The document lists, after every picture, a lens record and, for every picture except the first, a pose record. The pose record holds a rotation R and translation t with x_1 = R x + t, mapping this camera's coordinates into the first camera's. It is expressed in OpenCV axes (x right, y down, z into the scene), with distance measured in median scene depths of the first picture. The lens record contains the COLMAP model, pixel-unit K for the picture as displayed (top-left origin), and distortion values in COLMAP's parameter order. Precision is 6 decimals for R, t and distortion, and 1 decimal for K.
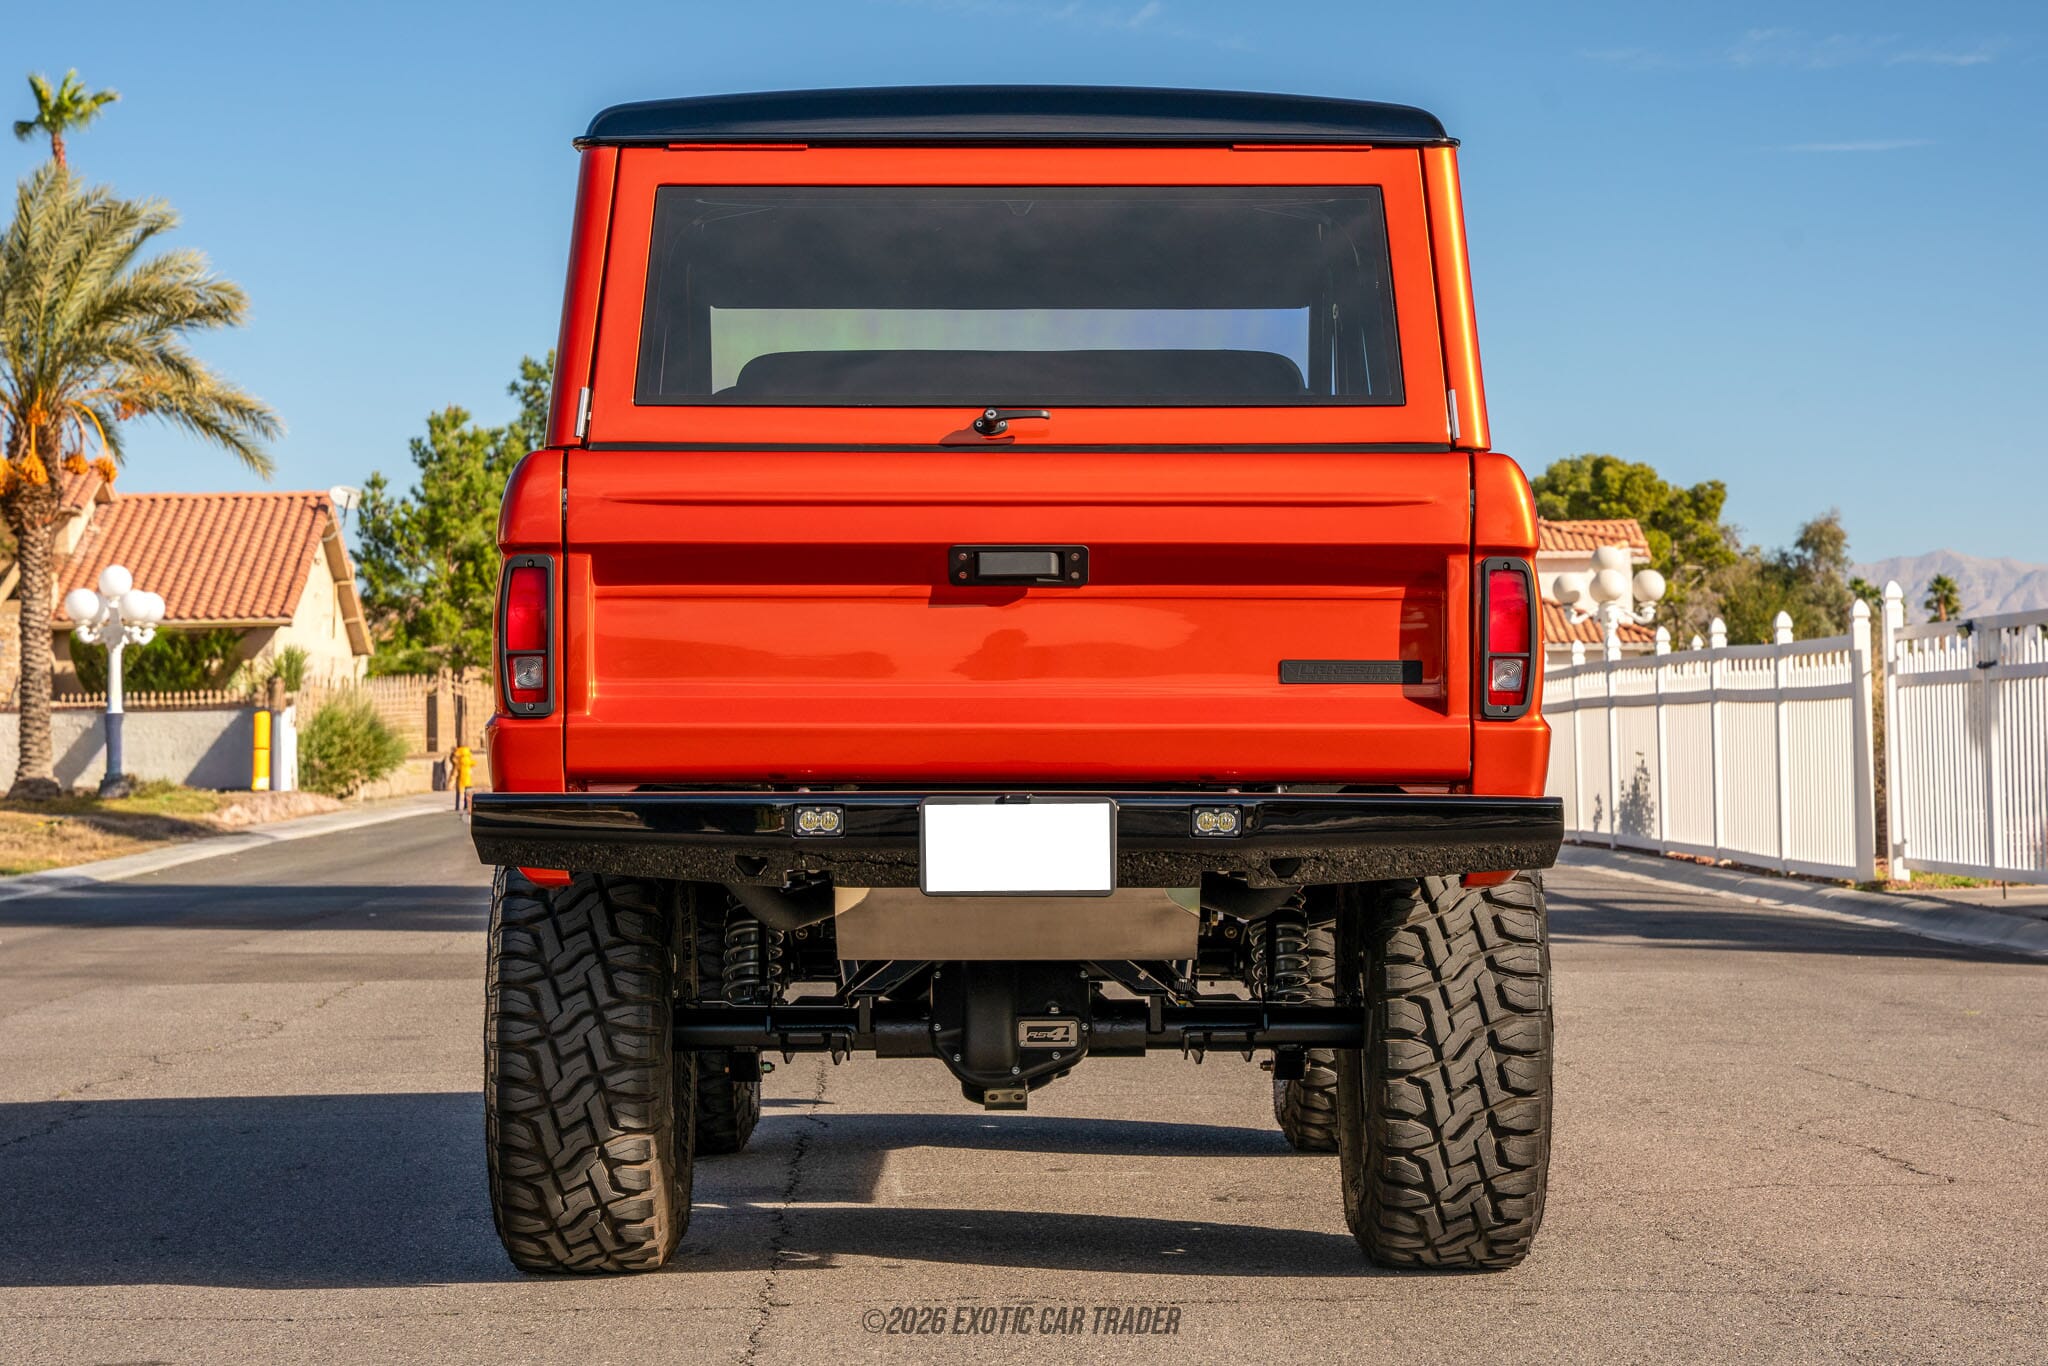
lens RADIAL K [[4812.7, 0, 860.6], [0, 4812.7, 798.5], [0, 0, 1]] dist [0.098435, 1.024137]
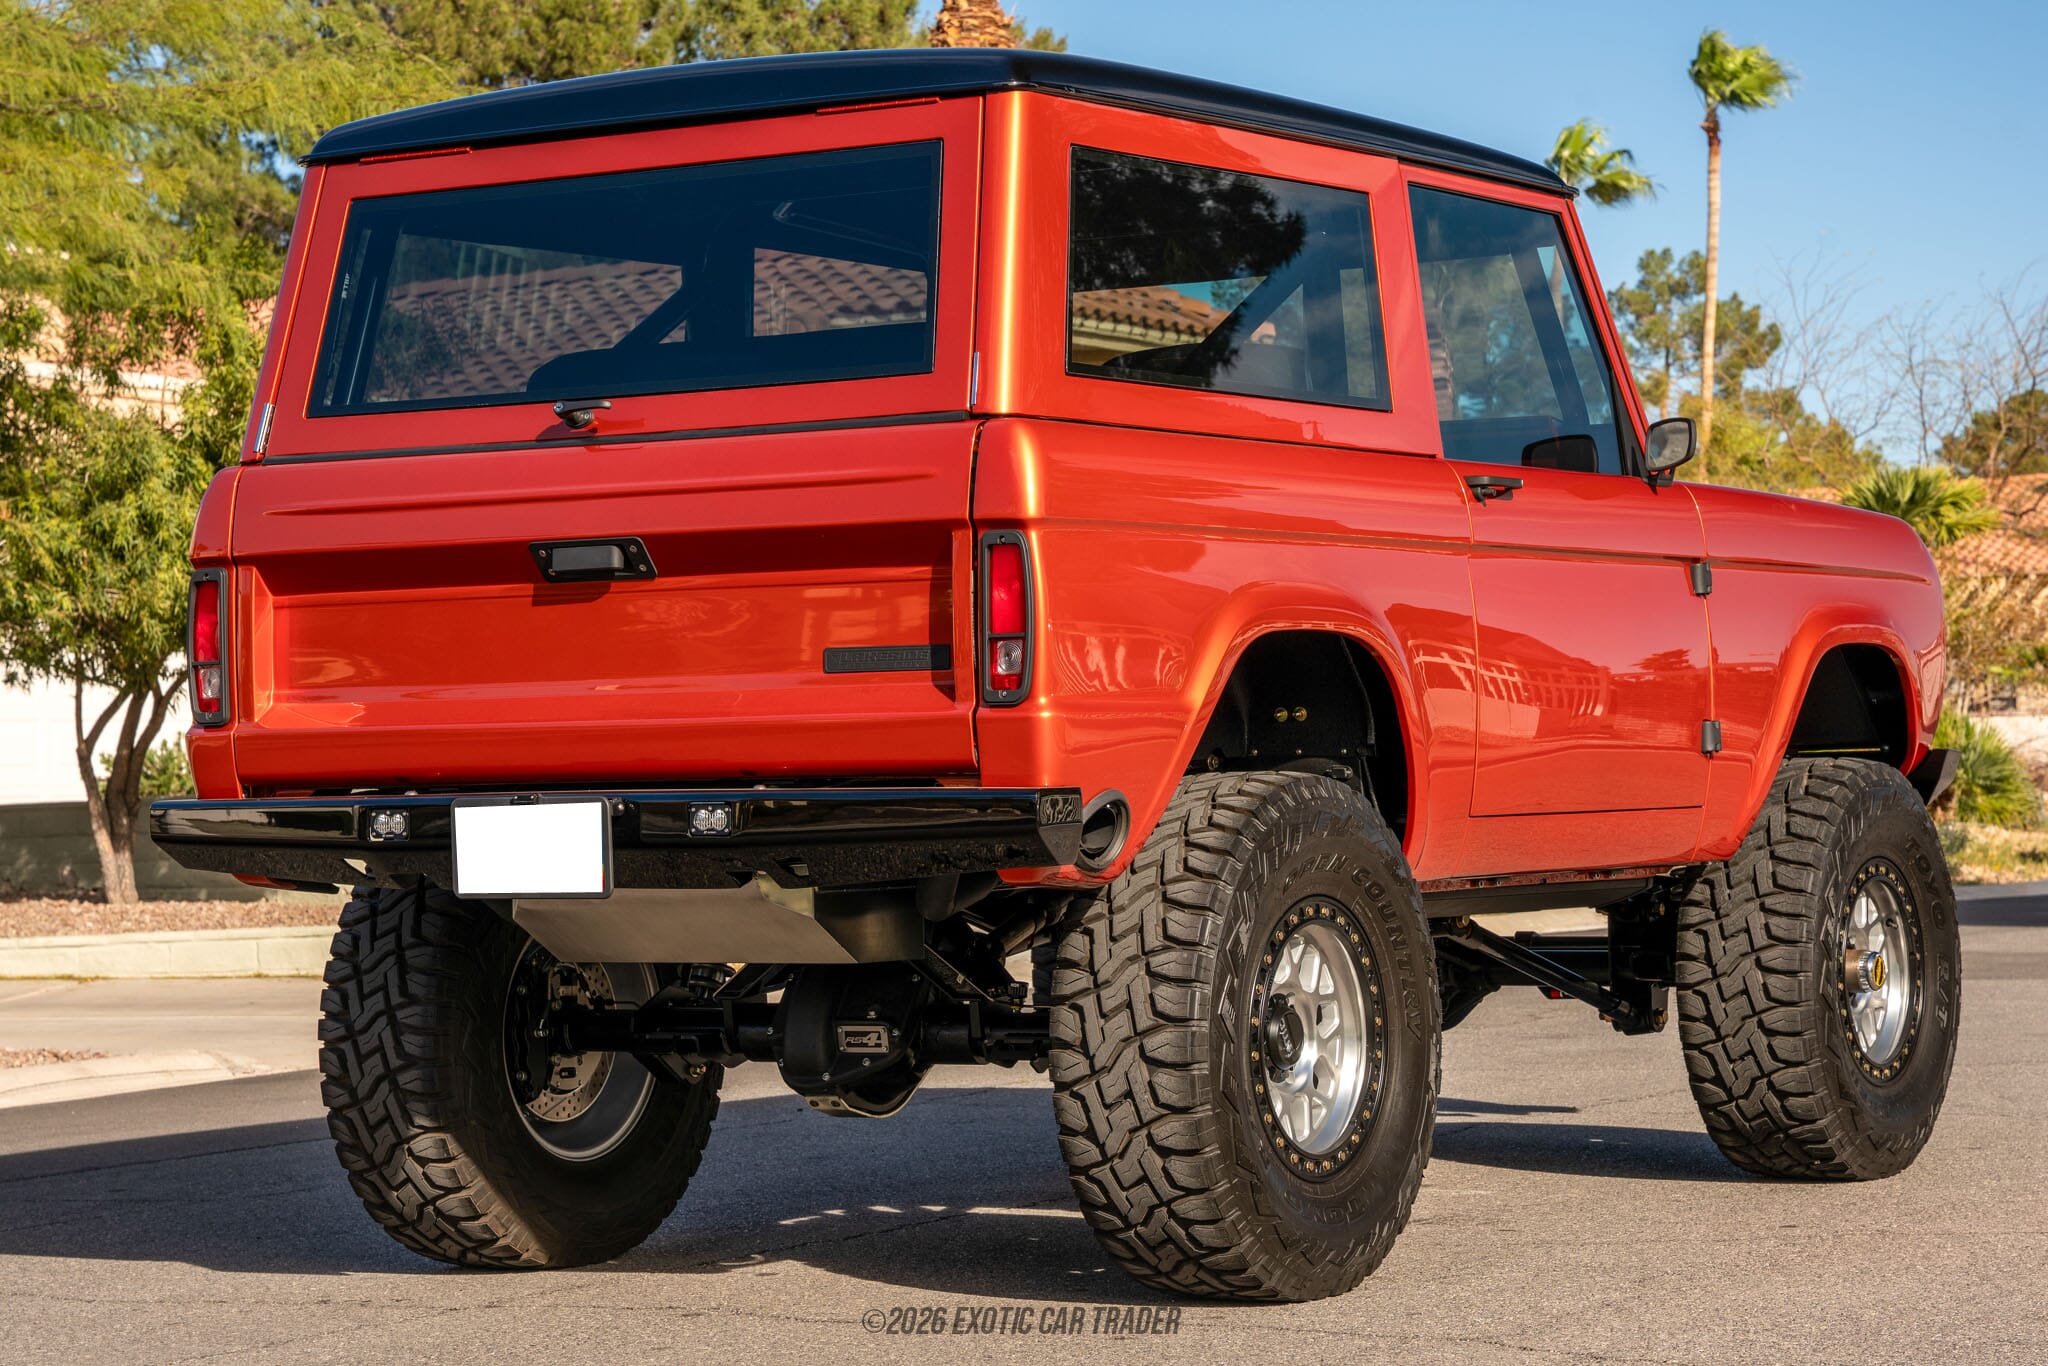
lens RADIAL K [[4812.7, 0, 860.6], [0, 4812.7, 798.5], [0, 0, 1]] dist [0.098435, 1.024137]
pose [[0.838416, -0.014298, -0.544843, 0.608432], [0.015644, 0.999875, -0.002164, 0.003032], [0.544806, -0.006709, 0.838536, 0.207227]]
